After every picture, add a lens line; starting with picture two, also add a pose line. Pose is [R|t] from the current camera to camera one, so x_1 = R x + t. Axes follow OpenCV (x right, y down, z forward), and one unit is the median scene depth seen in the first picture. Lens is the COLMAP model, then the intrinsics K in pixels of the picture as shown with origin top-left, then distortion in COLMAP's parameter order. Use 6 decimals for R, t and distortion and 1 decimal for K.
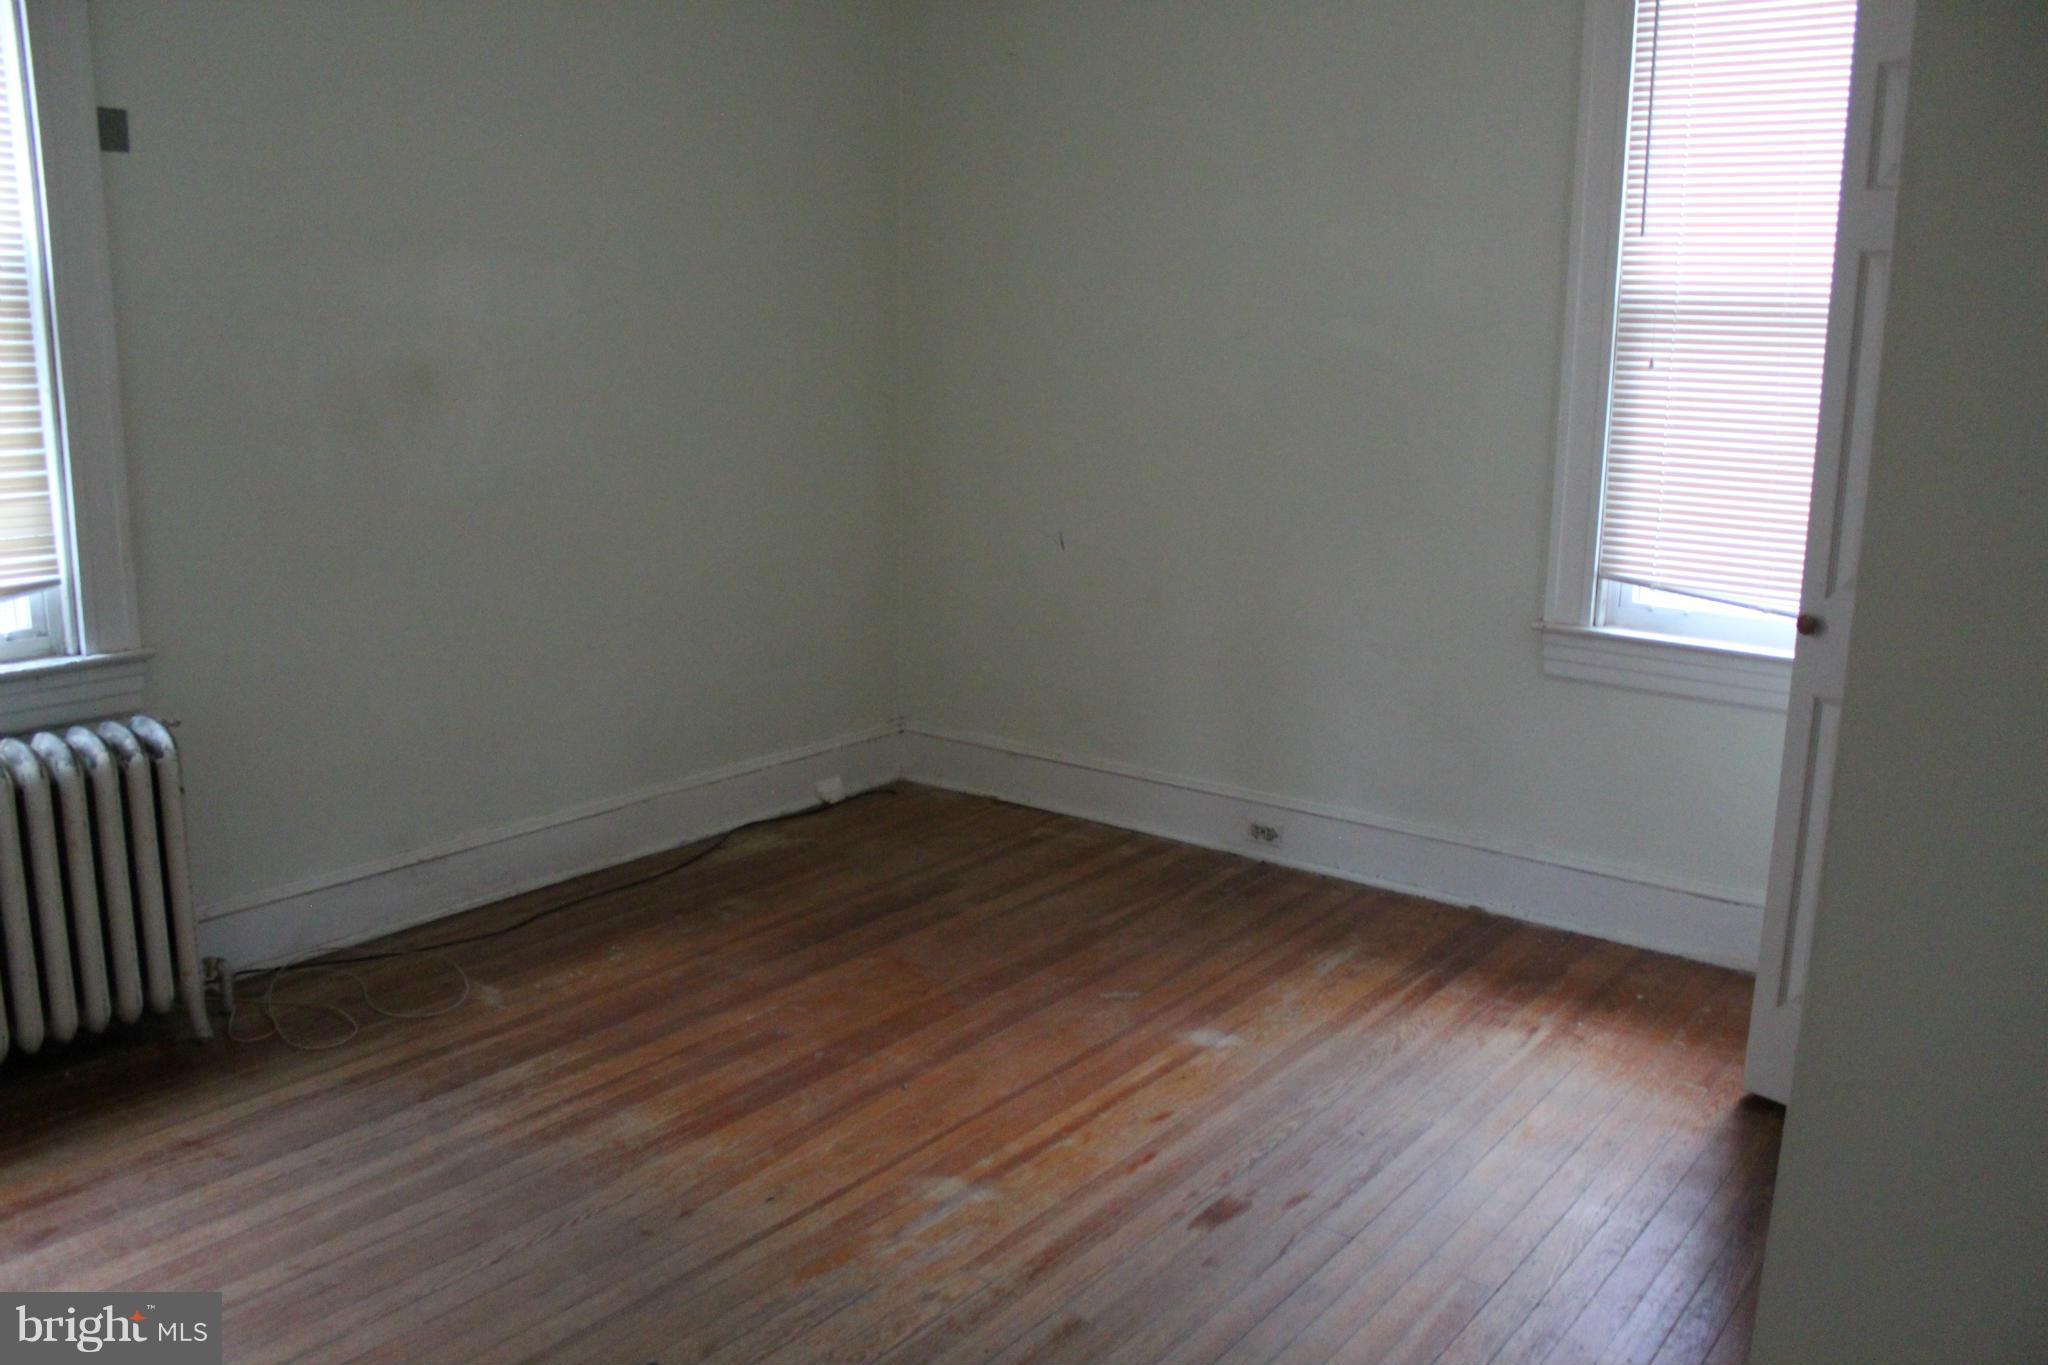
lens RADIAL K [[1707.1, 0, 1023.2], [0, 1707.1, 685.9], [0, 0, 1]] dist [-0.122098, 0.081068]
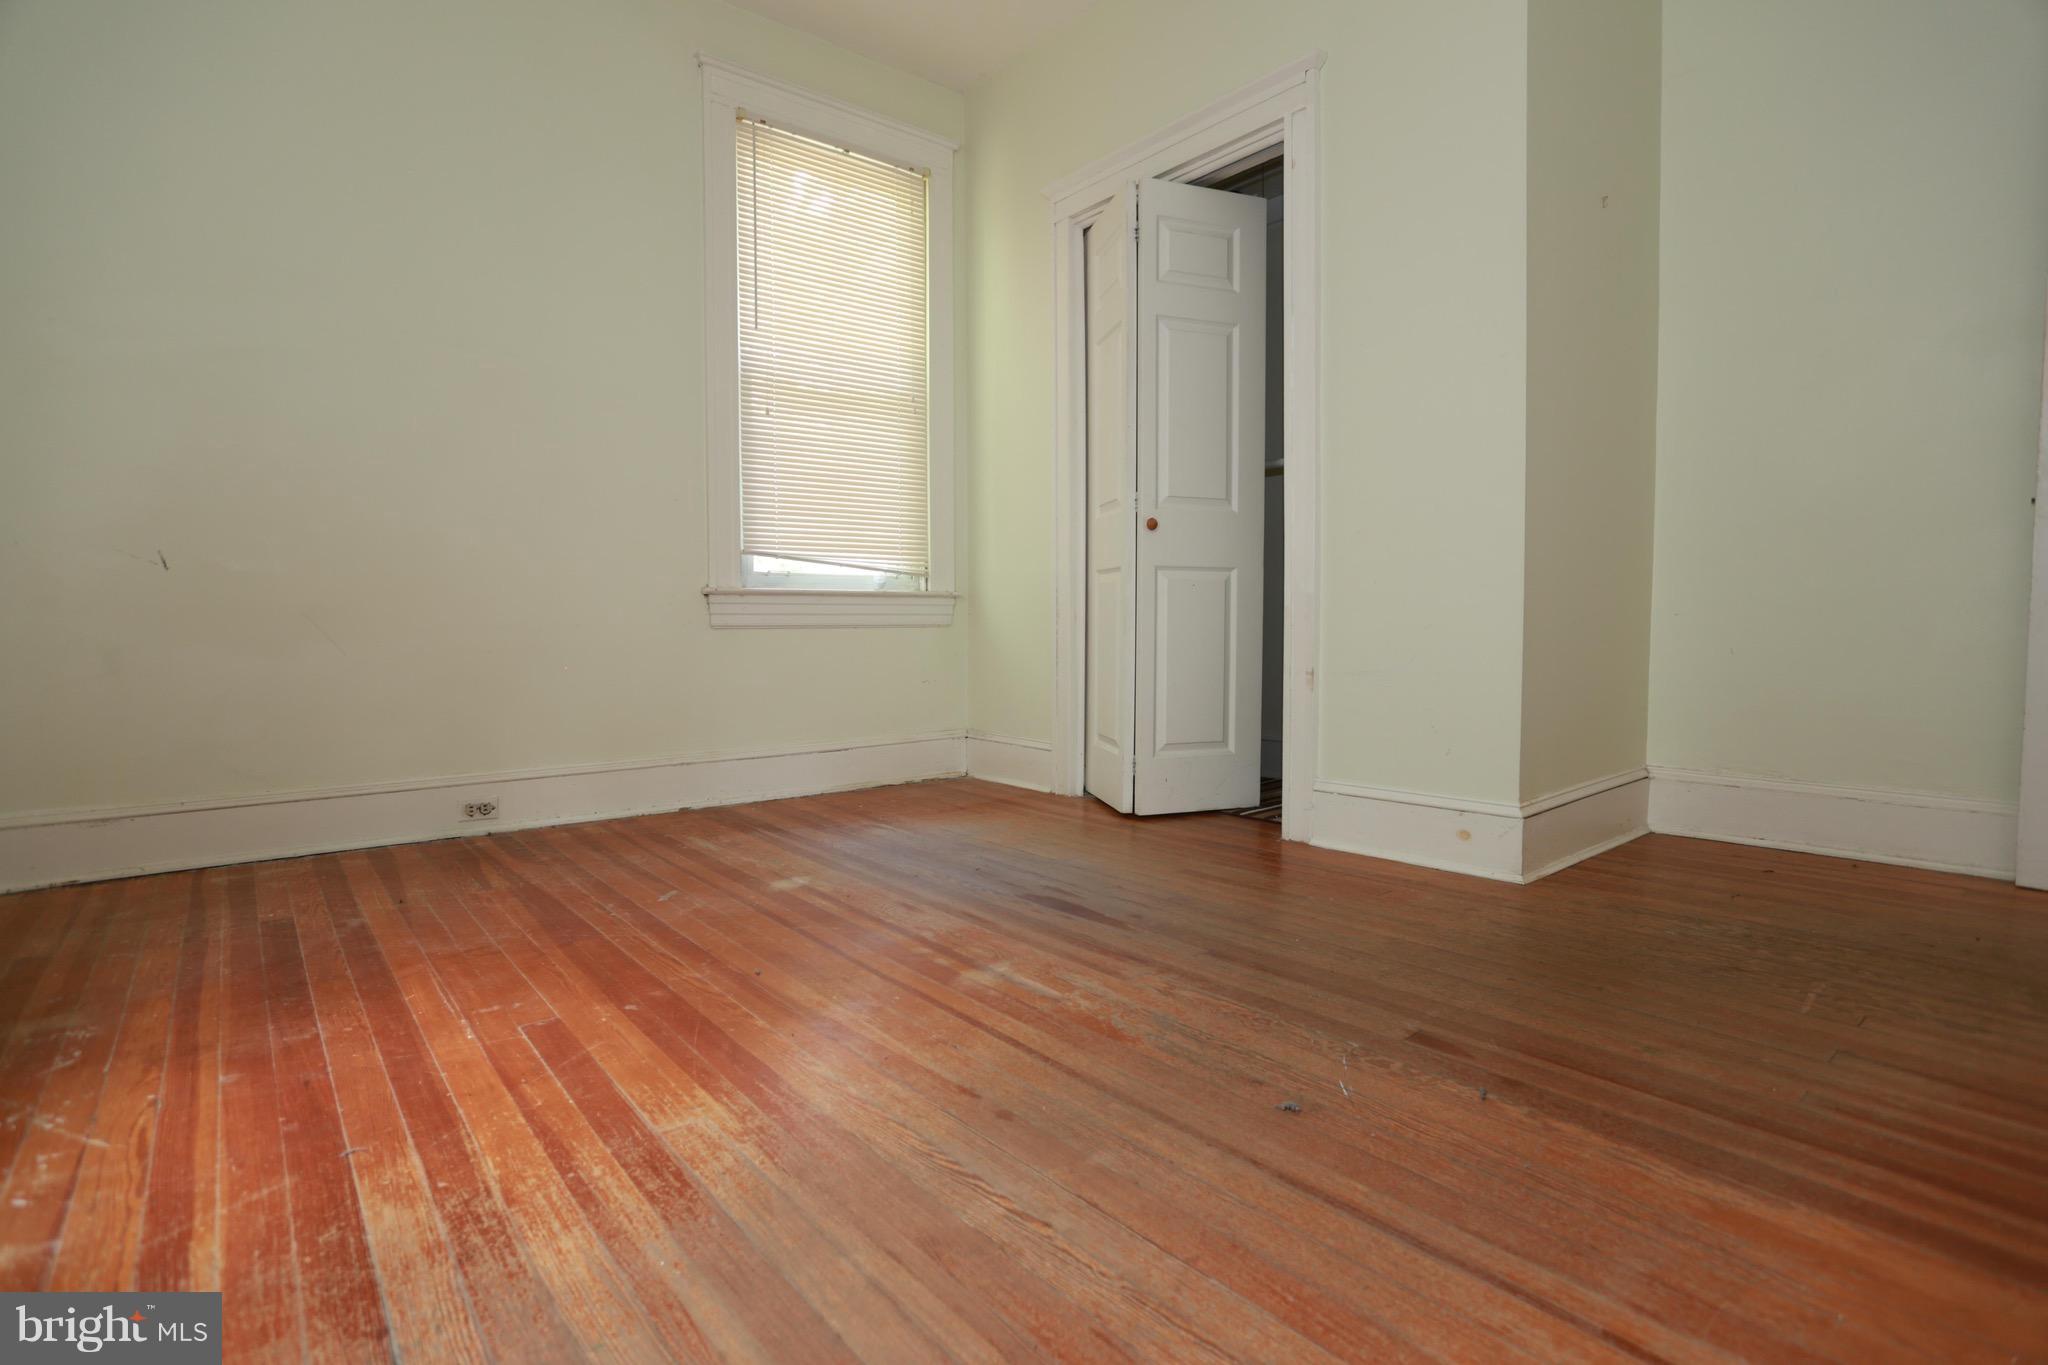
lens RADIAL K [[987.2, 0, 1029.3], [0, 987.2, 671.5], [0, 0, 1]] dist [-0.047349, 0.012322]
pose [[0.235116, -0.070055, 0.969439, -0.491212], [0.217699, 0.975855, 0.017721, 0.083768], [-0.947274, 0.206879, 0.244690, 0.616376]]
